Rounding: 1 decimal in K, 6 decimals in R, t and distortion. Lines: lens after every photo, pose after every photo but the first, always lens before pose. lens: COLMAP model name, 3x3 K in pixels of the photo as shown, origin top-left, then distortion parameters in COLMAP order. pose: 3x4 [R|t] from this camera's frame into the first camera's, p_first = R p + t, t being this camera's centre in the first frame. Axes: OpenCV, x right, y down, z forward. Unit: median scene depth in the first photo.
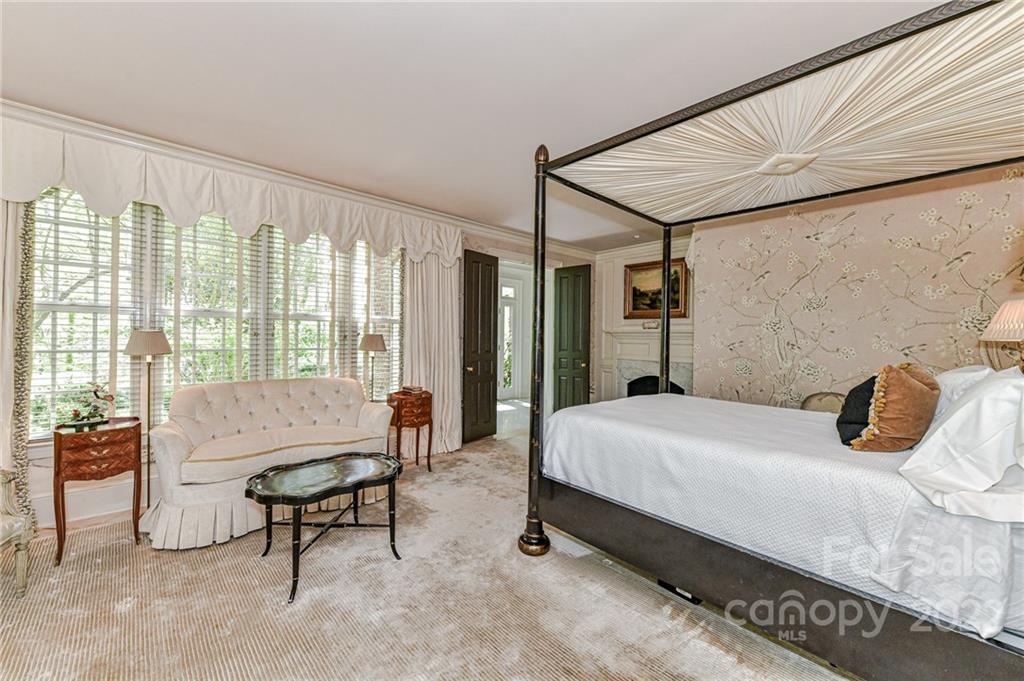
lens RADIAL K [[401.7, 0, 516.2], [0, 401.7, 333.6], [0, 0, 1]] dist [0.009030, -0.000809]
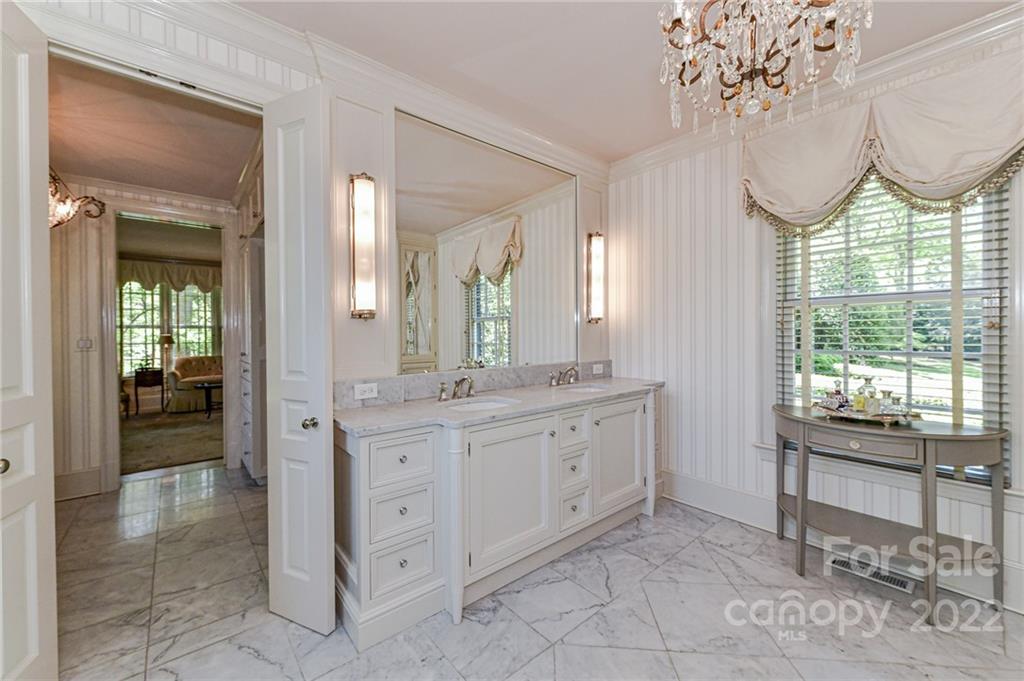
lens RADIAL K [[401.7, 0, 508.2], [0, 401.7, 344.6], [0, 0, 1]] dist [0.009030, -0.000809]
pose [[0.997369, -0.029834, -0.066072, 1.292735], [0.029419, 0.999541, -0.007251, 0.130621], [0.066258, 0.005288, 0.997788, -1.282119]]
